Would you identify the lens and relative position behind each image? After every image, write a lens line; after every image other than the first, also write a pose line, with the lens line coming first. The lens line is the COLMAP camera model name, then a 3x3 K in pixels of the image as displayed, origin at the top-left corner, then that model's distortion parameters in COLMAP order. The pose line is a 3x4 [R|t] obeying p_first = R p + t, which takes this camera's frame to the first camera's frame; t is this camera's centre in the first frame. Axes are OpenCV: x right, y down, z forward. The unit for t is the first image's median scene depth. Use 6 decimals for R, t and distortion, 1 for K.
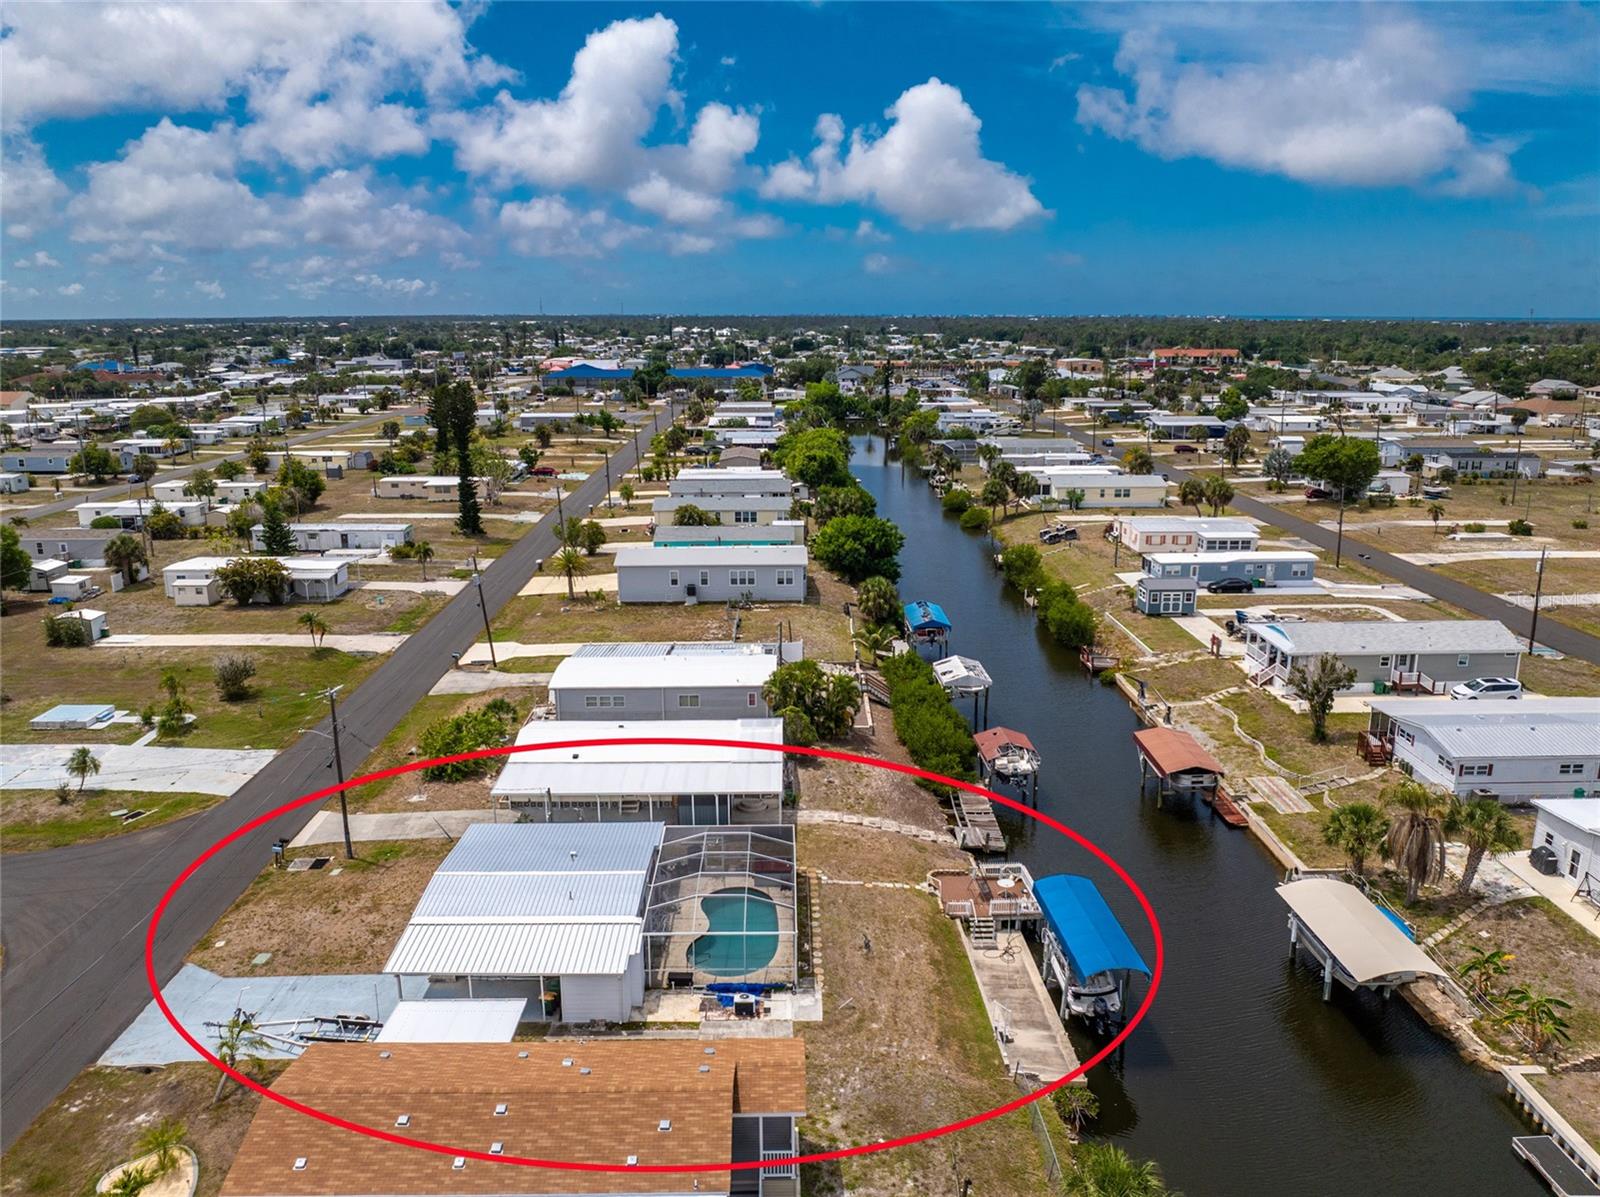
lens RADIAL K [[1121.6, 0, 803.3], [0, 1121.6, 596.0], [0, 0, 1]] dist [-0.034516, -0.005592]
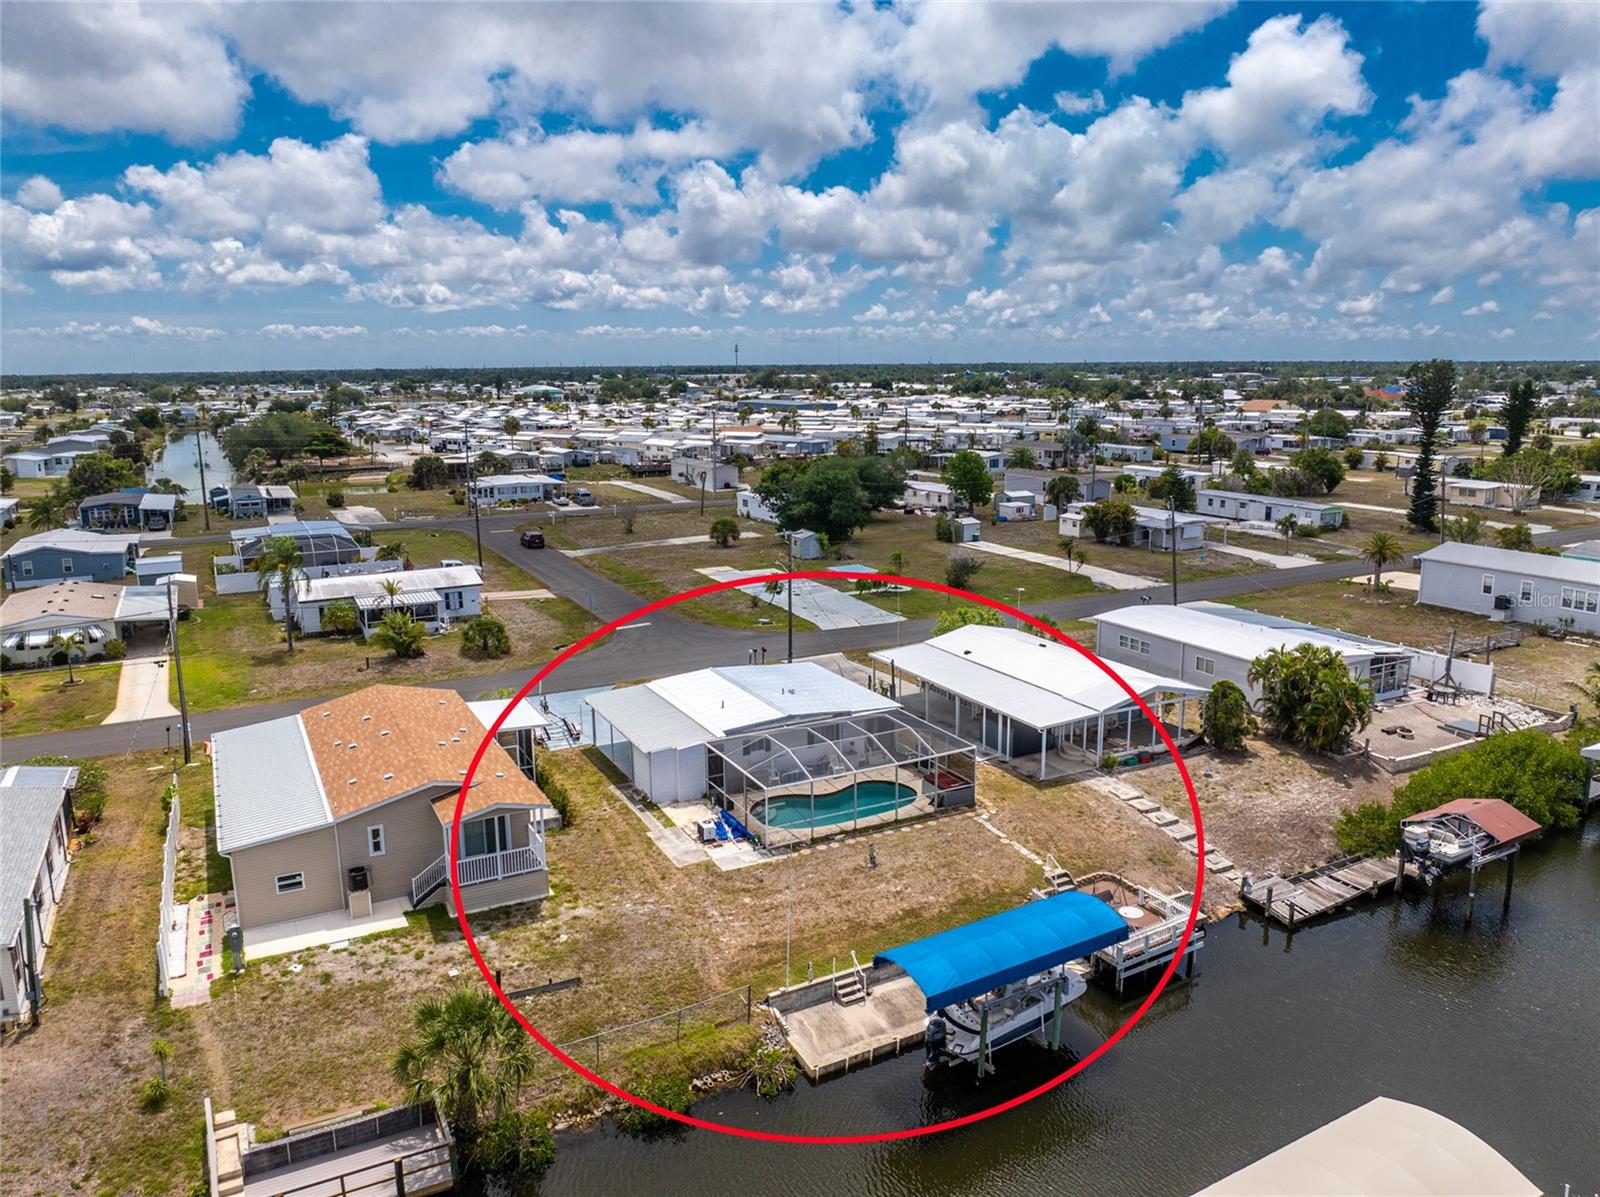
lens RADIAL K [[1121.6, 0, 804.9], [0, 1121.6, 597.2], [0, 0, 1]] dist [-0.034516, -0.005592]
pose [[0.448347, 0.178510, -0.875854, 0.719613], [-0.208210, 0.973759, 0.091882, 0.043498], [0.869272, 0.141166, 0.473749, 0.491650]]
